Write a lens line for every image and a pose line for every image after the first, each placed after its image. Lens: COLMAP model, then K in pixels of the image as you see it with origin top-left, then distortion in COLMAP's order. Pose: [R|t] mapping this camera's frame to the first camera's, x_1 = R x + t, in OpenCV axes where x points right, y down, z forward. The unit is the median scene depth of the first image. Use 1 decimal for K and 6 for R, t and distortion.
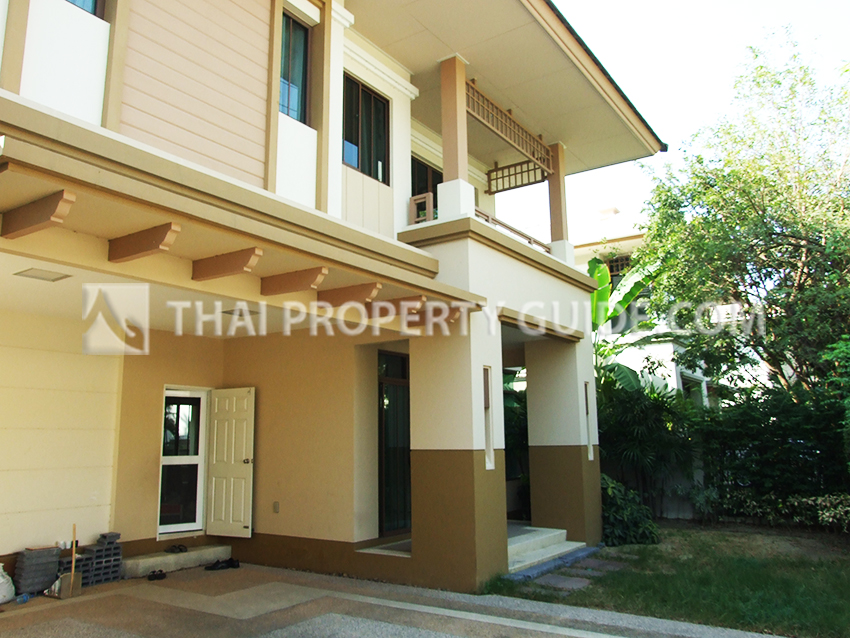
lens RADIAL K [[681.0, 0, 425.0], [0, 681.0, 319.0], [0, 0, 1]] dist [-0.026422, 0.008350]
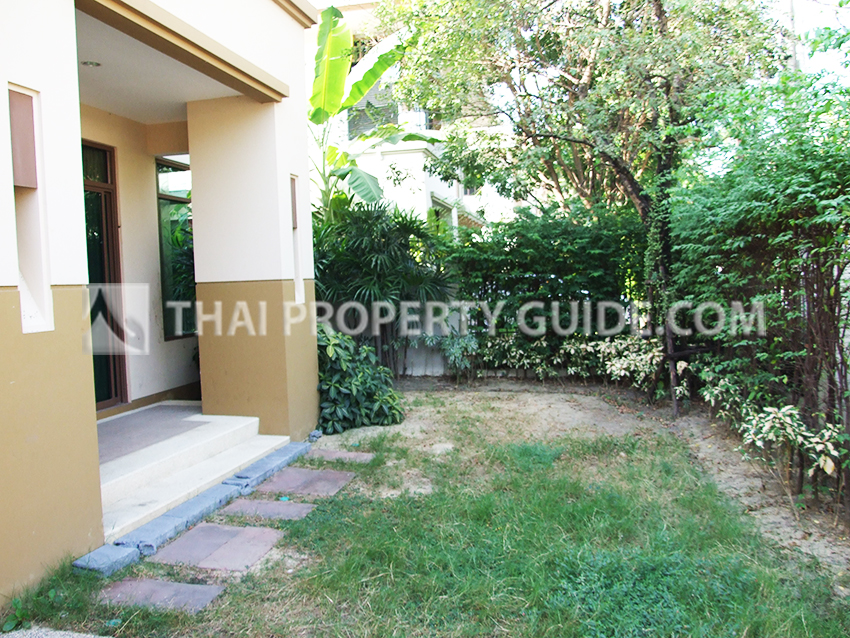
lens RADIAL K [[681.0, 0, 425.0], [0, 681.0, 319.0], [0, 0, 1]] dist [-0.026422, 0.008350]
pose [[0.933435, -0.039753, 0.356537, 0.123367], [-0.041384, 0.975275, 0.217086, 0.079865], [-0.356351, -0.217391, 0.908711, 0.380565]]
